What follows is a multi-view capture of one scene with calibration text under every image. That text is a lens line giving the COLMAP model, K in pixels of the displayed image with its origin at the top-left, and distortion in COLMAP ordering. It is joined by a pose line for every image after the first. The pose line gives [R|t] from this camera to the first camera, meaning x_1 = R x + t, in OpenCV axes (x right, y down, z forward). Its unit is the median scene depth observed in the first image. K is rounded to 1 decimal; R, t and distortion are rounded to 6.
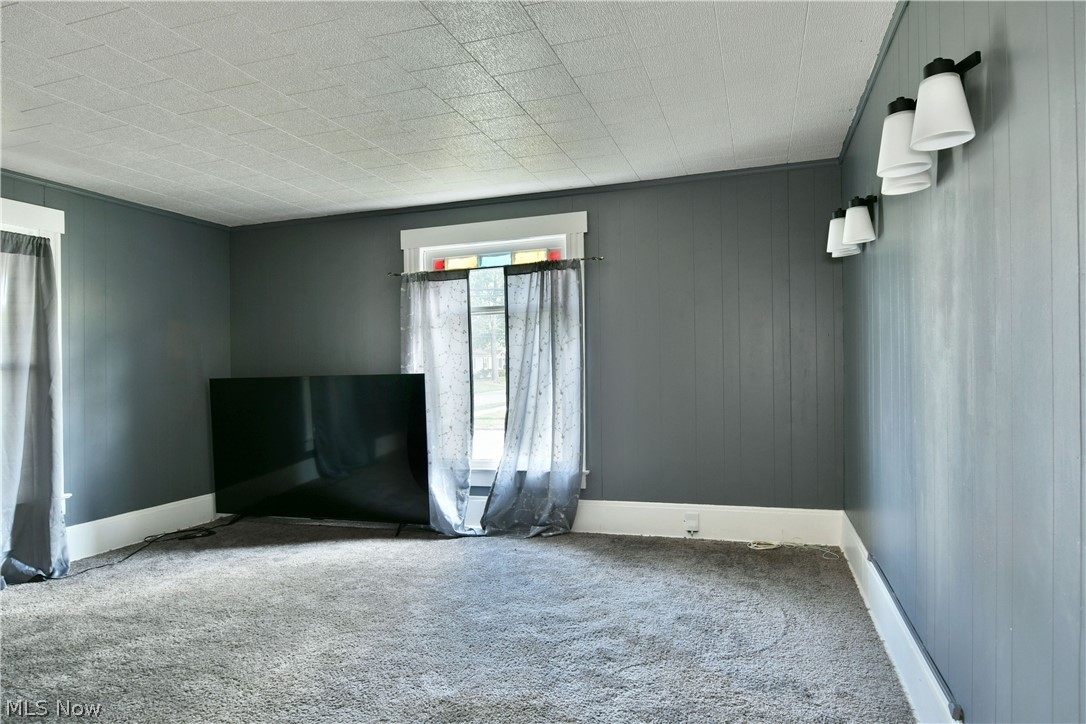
lens RADIAL K [[650.9, 0, 546.8], [0, 650.9, 358.0], [0, 0, 1]] dist [-0.021222, -0.000489]
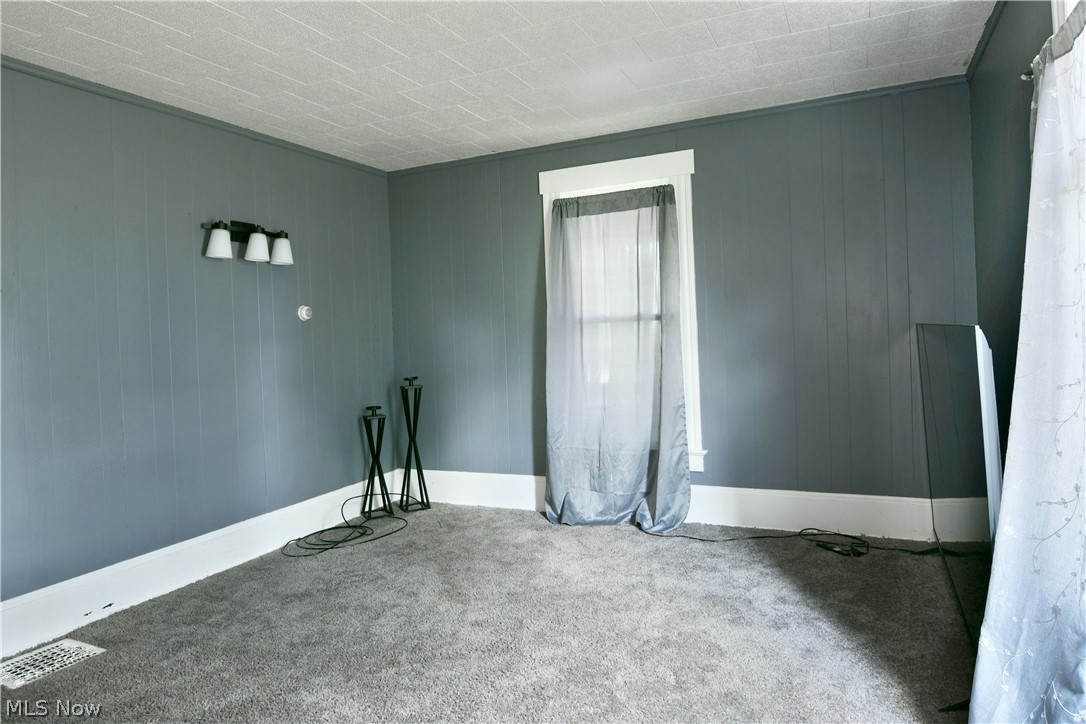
lens RADIAL K [[673.9, 0, 548.7], [0, 673.9, 319.5], [0, 0, 1]] dist [-0.009316, -0.003503]
pose [[-0.121993, 0.009821, -0.992482, 0.251160], [0.061252, 0.998120, 0.002348, 0.004556], [0.990639, -0.060505, -0.122365, 0.893055]]
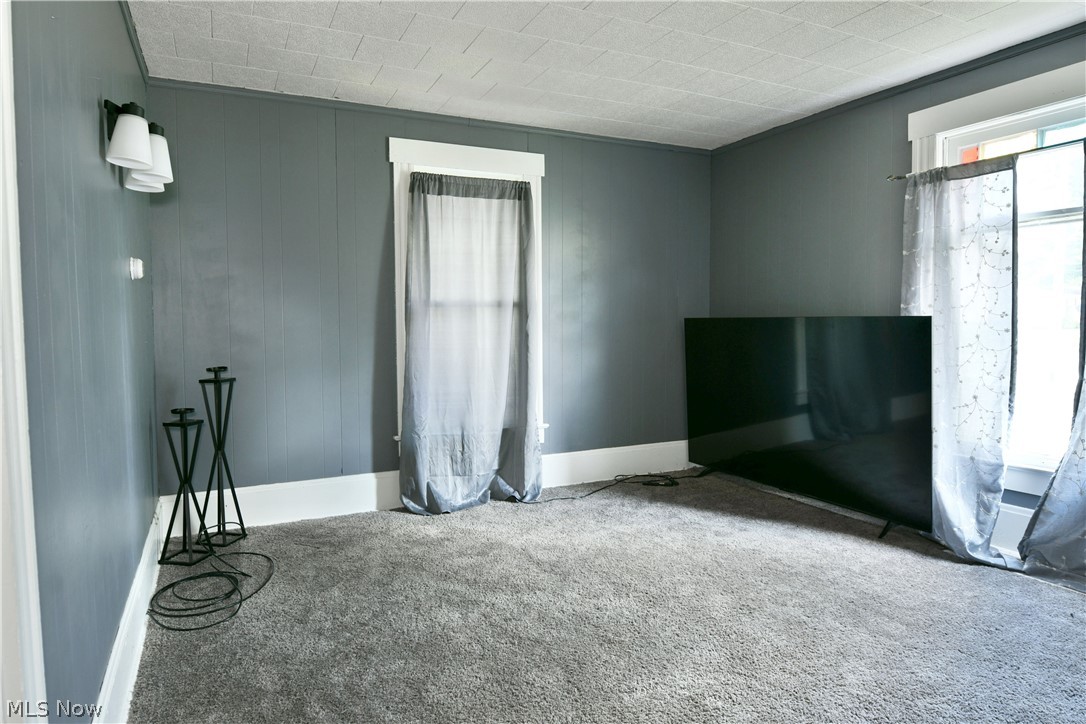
lens RADIAL K [[661.9, 0, 546.2], [0, 661.9, 343.6], [0, 0, 1]] dist [-0.020184, -0.002264]
pose [[0.689538, 0.046236, -0.722772, 0.038213], [0.003152, 0.997759, 0.066834, 0.005773], [0.724243, -0.048363, 0.687847, 0.250844]]
